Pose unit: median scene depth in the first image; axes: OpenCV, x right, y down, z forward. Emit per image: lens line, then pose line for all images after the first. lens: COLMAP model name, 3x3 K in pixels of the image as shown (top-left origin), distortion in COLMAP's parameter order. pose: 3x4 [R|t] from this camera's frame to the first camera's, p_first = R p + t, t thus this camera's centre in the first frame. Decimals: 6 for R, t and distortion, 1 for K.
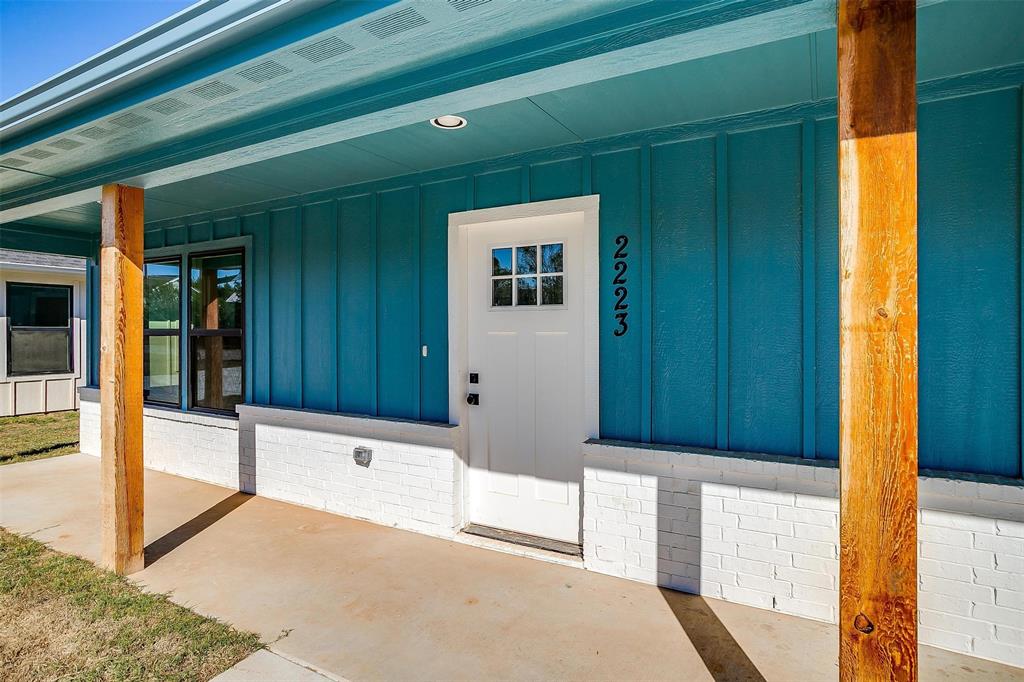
lens RADIAL K [[586.1, 0, 512.8], [0, 586.1, 342.9], [0, 0, 1]] dist [-0.008935, -0.000493]
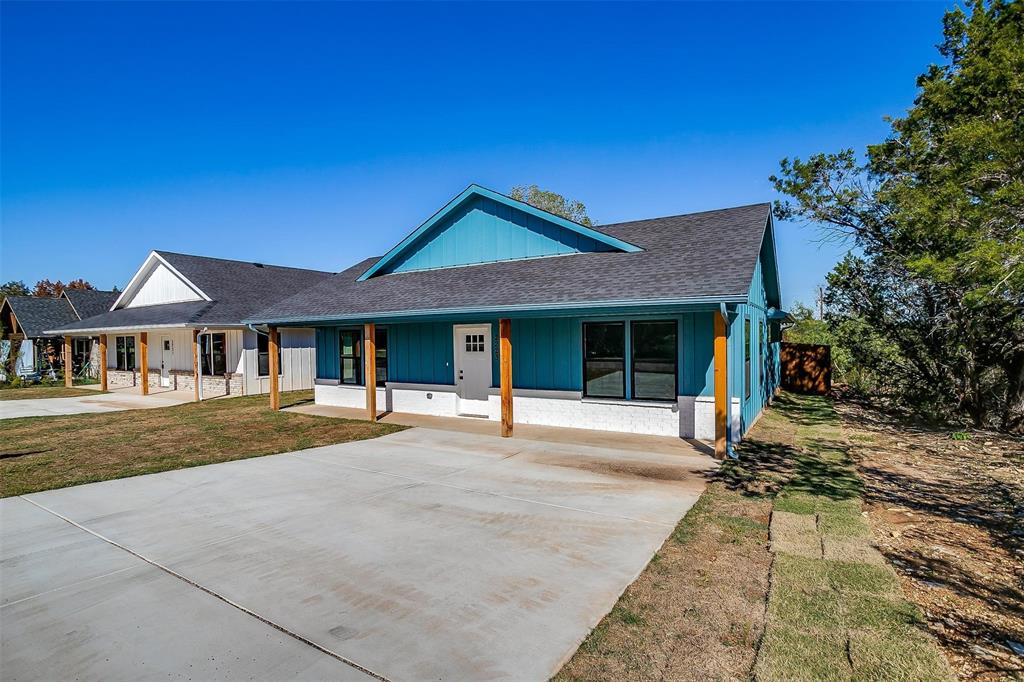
lens RADIAL K [[517.3, 0, 512.7], [0, 517.3, 343.7], [0, 0, 1]] dist [-0.007123, 0.000054]
pose [[0.999400, -0.016930, -0.030222, 0.339898], [0.016803, 0.999849, -0.004476, -0.089843], [0.030293, 0.003965, 0.999533, -2.096614]]
